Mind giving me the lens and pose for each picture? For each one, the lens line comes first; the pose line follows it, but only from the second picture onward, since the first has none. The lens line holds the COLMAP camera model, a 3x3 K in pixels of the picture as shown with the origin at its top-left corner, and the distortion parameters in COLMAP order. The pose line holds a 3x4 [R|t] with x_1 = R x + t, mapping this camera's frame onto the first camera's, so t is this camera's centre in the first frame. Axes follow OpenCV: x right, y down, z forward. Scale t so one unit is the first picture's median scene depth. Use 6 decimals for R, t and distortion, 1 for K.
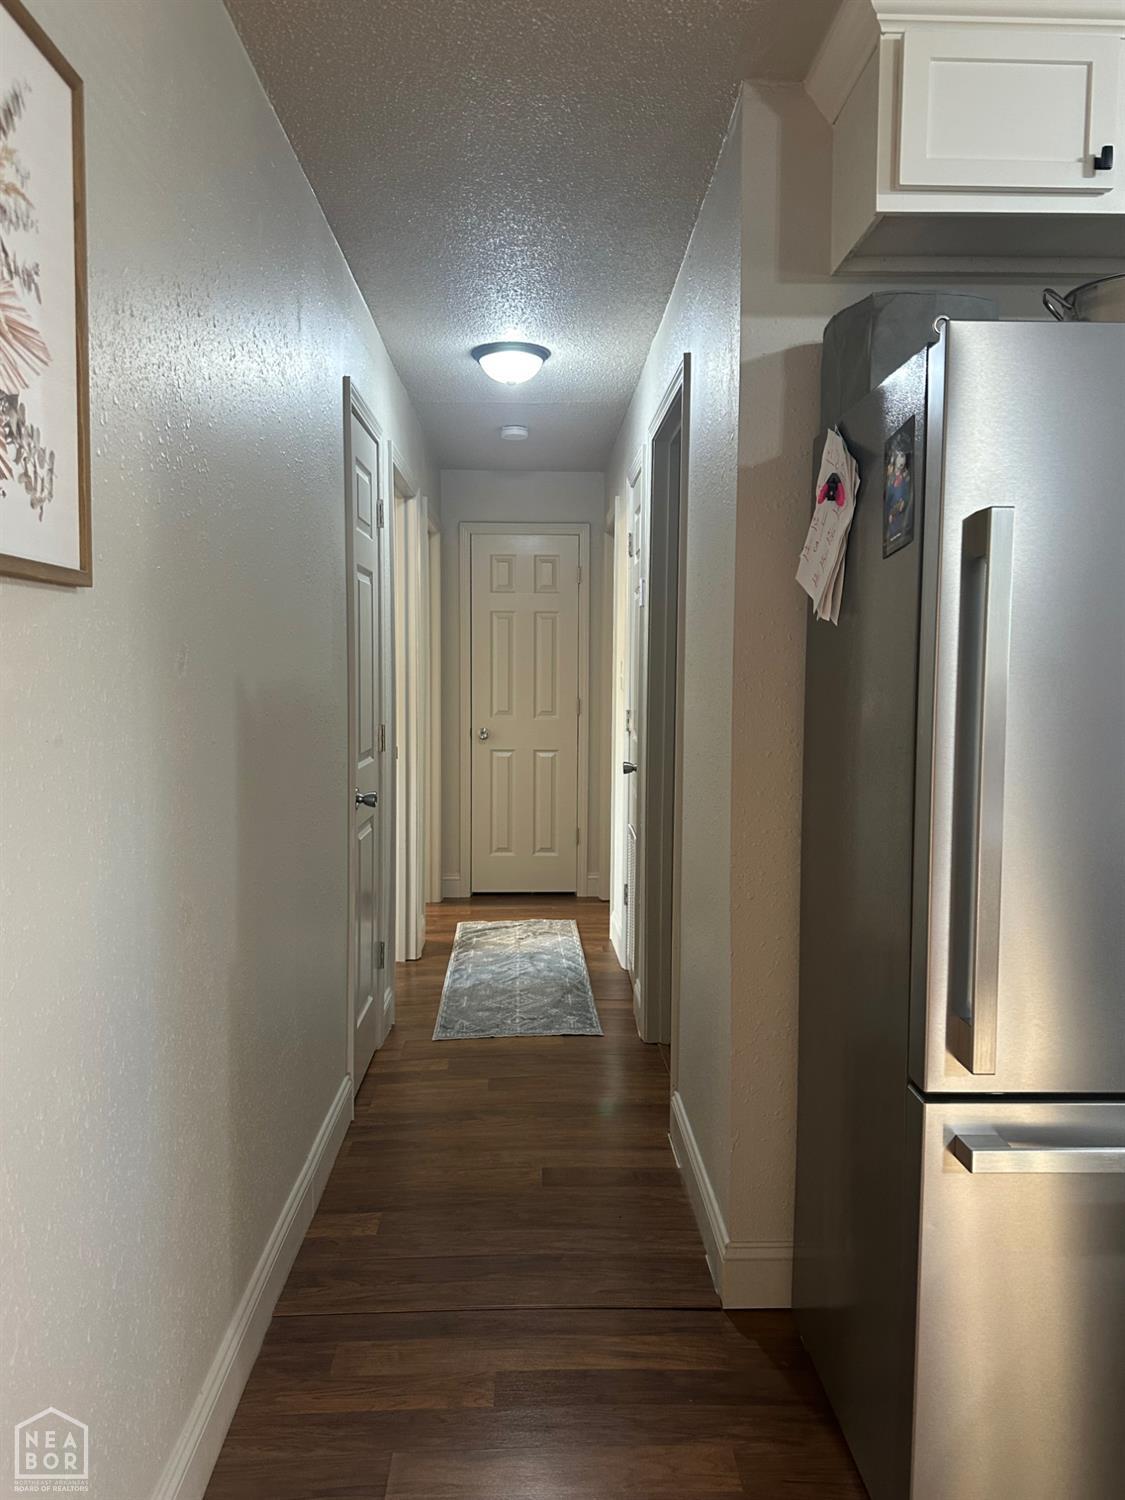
lens RADIAL K [[1086.4, 0, 562.5], [0, 1086.4, 750.0], [0, 0, 1]] dist [-0.007222, -0.003751]
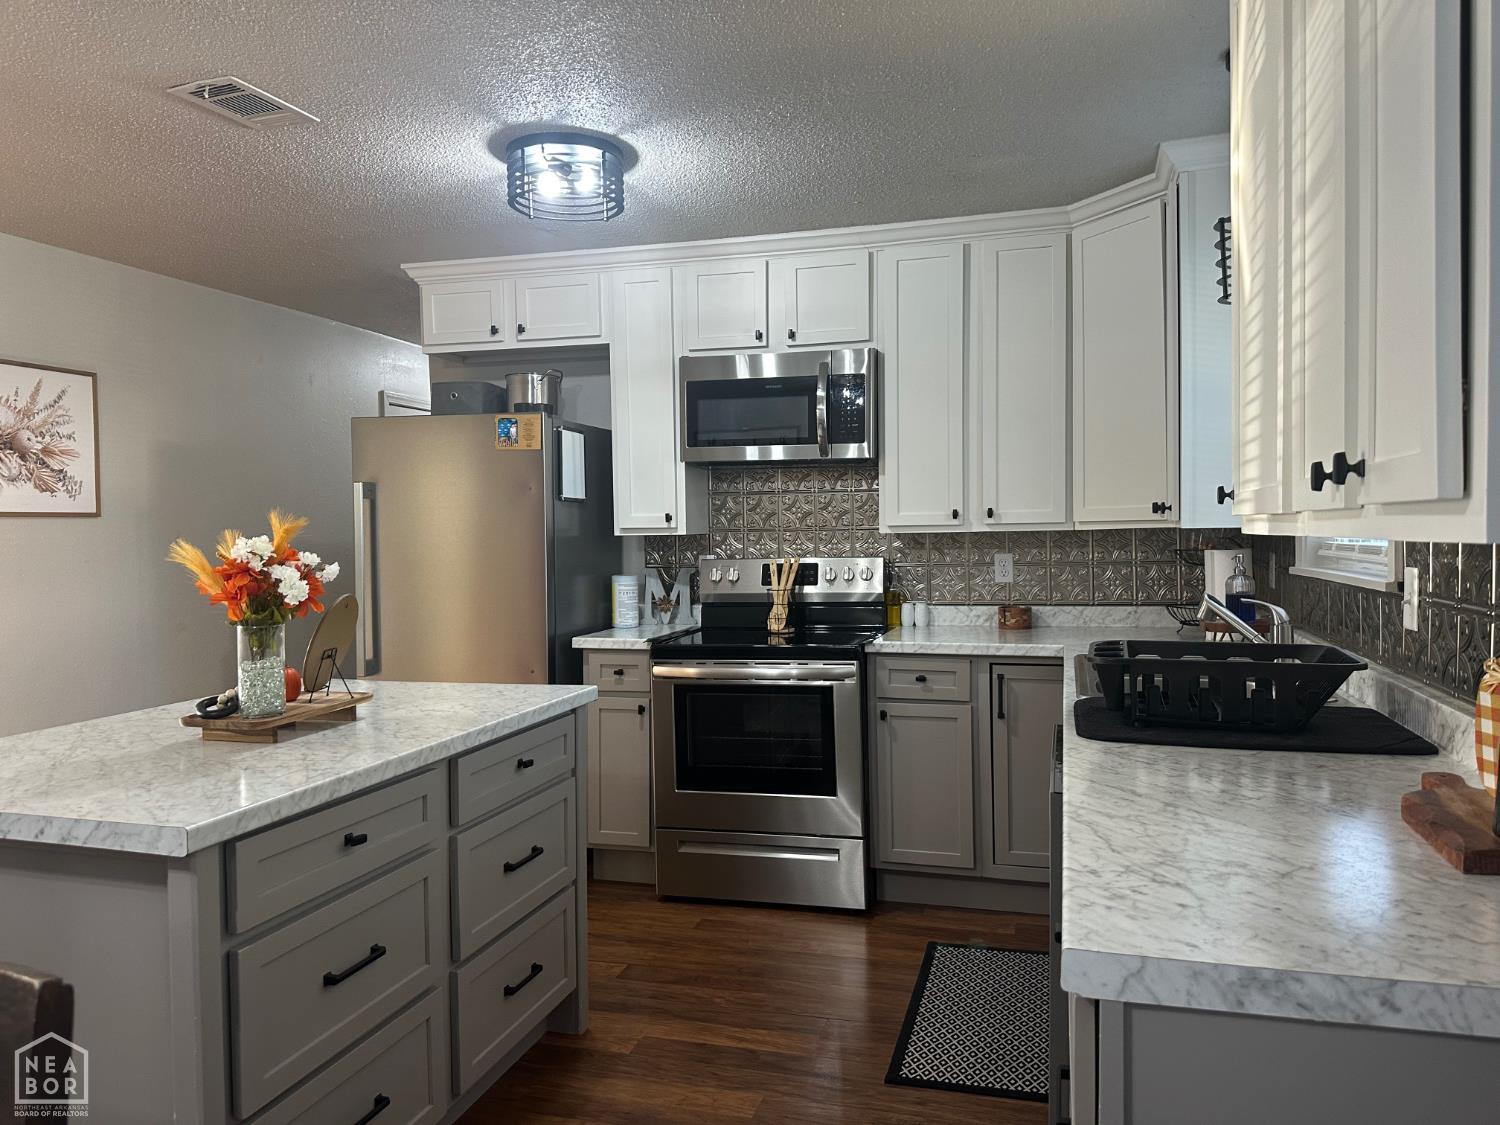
lens RADIAL K [[1058.5, 0, 754.9], [0, 1058.5, 553.8], [0, 0, 1]] dist [0.156677, -0.206679]
pose [[0.956902, -0.015397, -0.290003, 1.724360], [0.001351, 0.998819, -0.048571, 0.091023], [0.290408, 0.046085, 0.955793, -1.138535]]
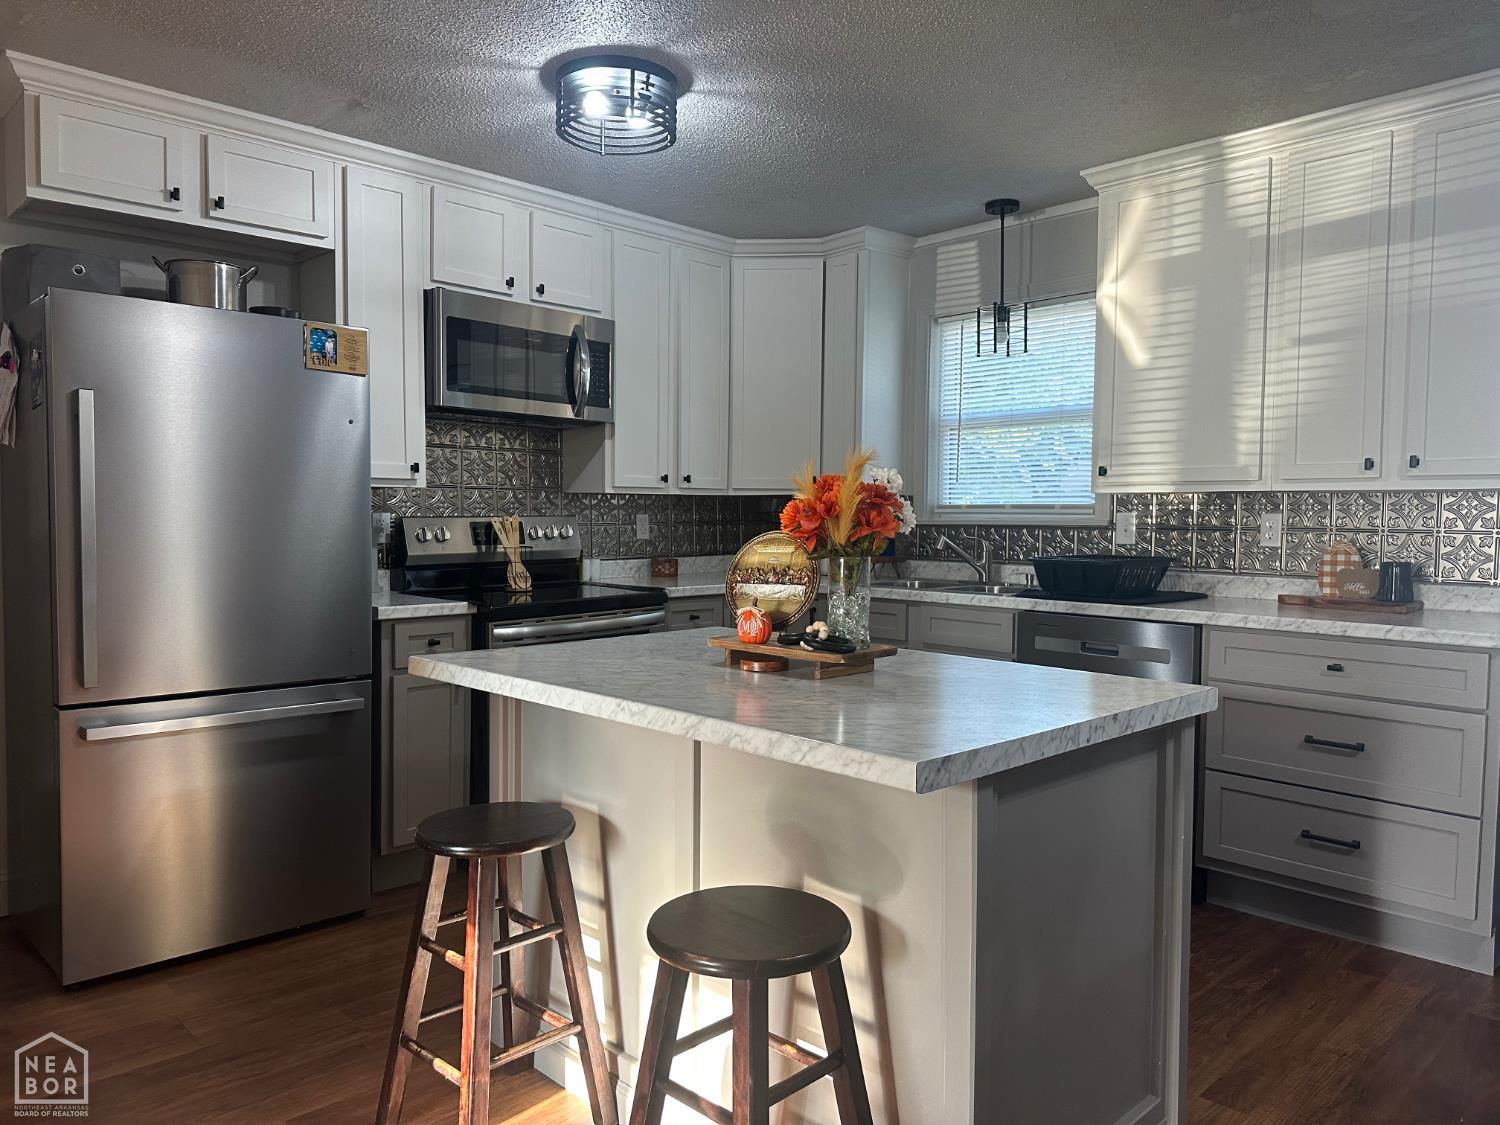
lens RADIAL K [[1044.9, 0, 750.0], [0, 1044.9, 562.5], [0, 0, 1]] dist [0.149689, -0.201404]
pose [[0.734926, -0.039752, 0.676981, -0.018530], [0.050513, 0.998716, 0.003808, 0.105095], [-0.676264, 0.031397, 0.735990, -0.909957]]
